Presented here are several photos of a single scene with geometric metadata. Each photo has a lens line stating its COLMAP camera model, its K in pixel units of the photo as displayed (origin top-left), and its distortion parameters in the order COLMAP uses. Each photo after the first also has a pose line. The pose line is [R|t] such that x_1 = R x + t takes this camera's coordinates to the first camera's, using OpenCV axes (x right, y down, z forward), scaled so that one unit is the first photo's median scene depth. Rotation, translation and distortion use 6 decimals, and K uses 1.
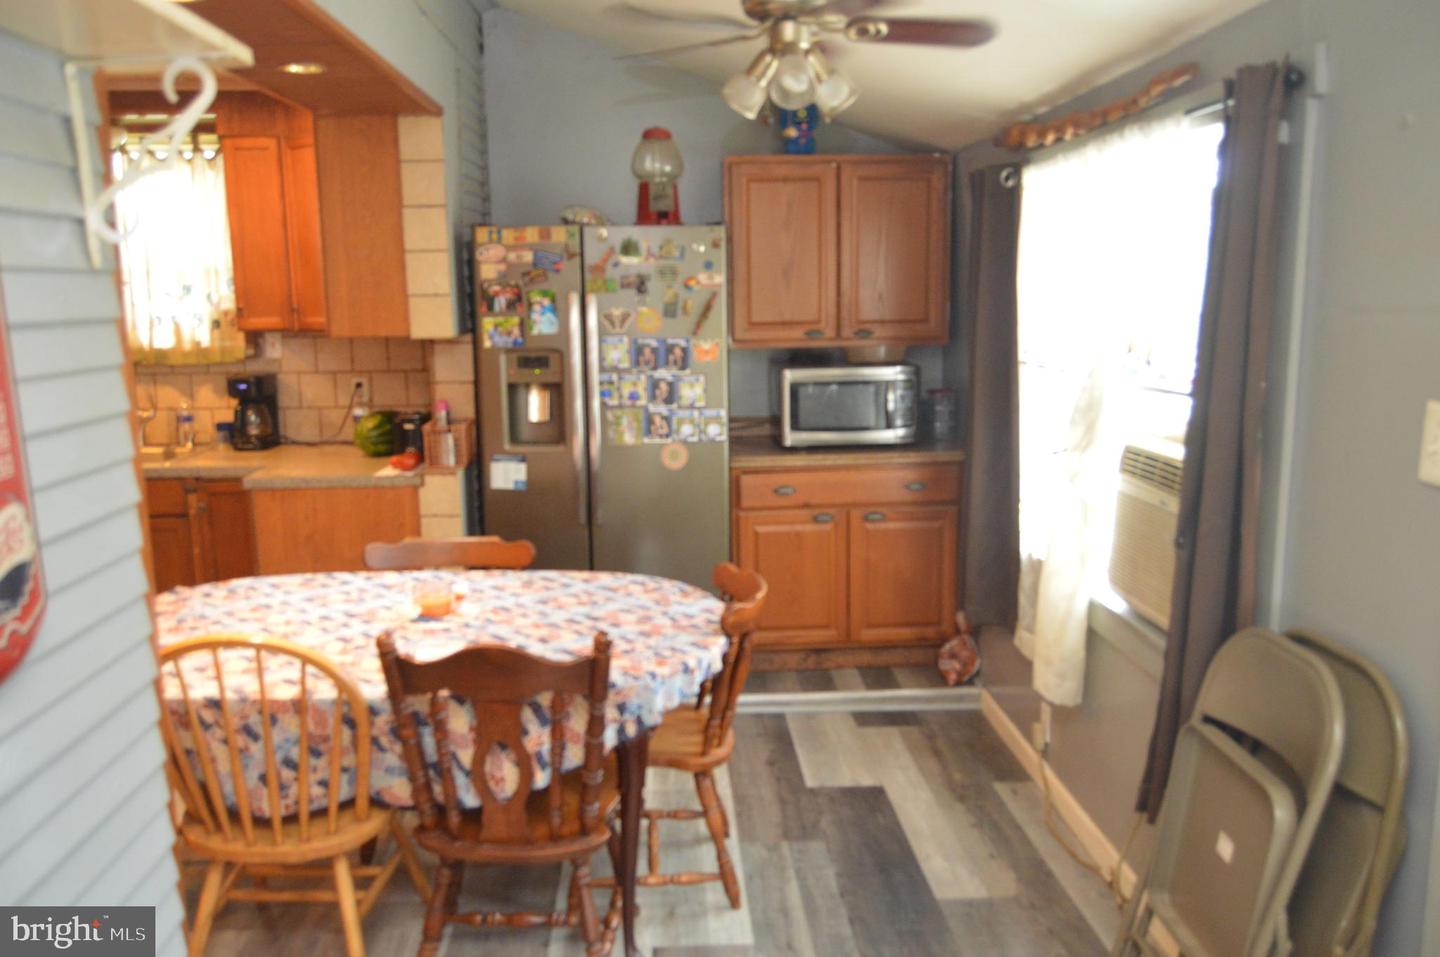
lens RADIAL K [[1146.9, 0, 720.0], [0, 1146.9, 478.5], [0, 0, 1]] dist [-0.005152, 0.006671]
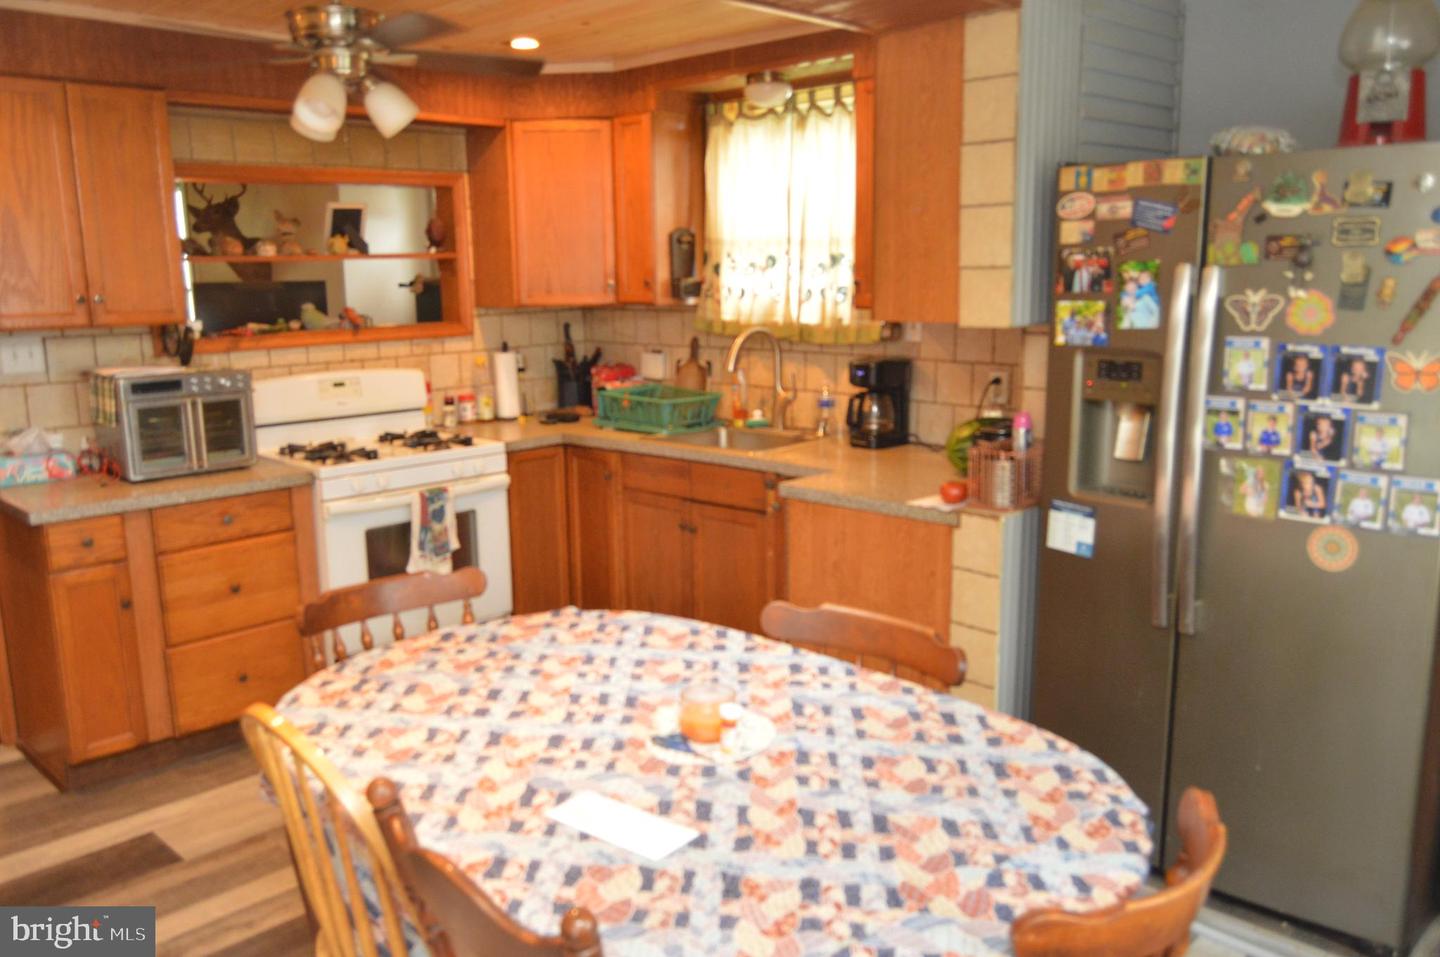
lens RADIAL K [[1146.9, 0, 720.0], [0, 1146.9, 478.5], [0, 0, 1]] dist [-0.005152, 0.006671]
pose [[0.677079, 0.137231, -0.723002, 0.165975], [-0.119846, 0.989906, 0.075657, -0.062004], [0.726086, 0.035423, 0.686691, 0.381671]]
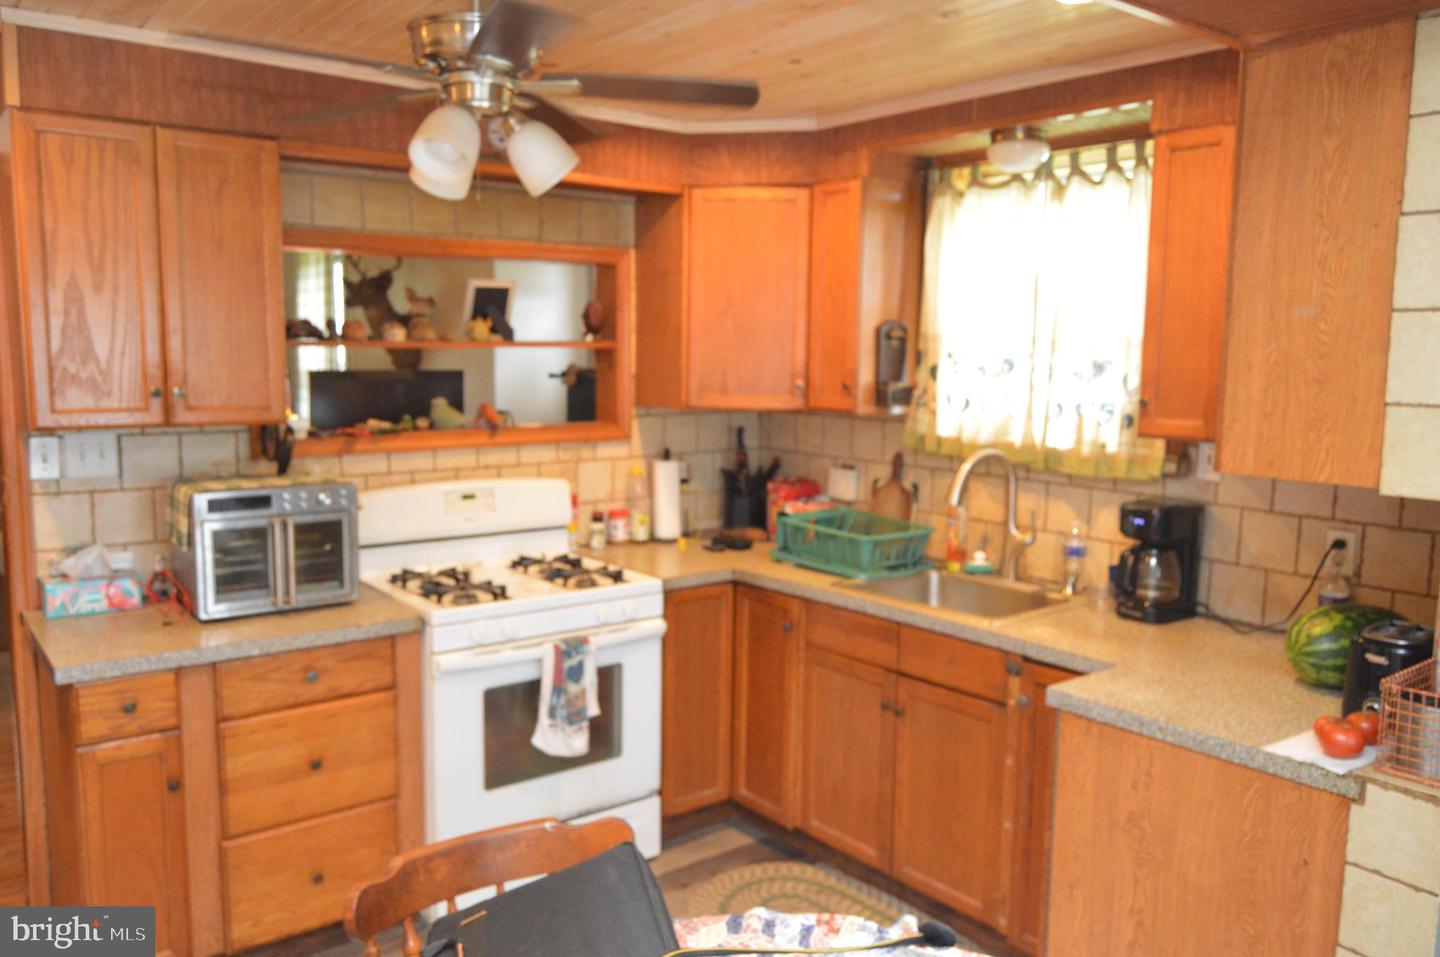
lens RADIAL K [[1117.0, 0, 720.0], [0, 1117.0, 478.5], [0, 0, 1]] dist [-0.004542, 0.004653]
pose [[0.576509, 0.118442, -0.808461, -0.055478], [-0.160663, 0.986554, 0.029966, -0.096811], [0.801140, 0.112614, 0.587787, 0.503612]]
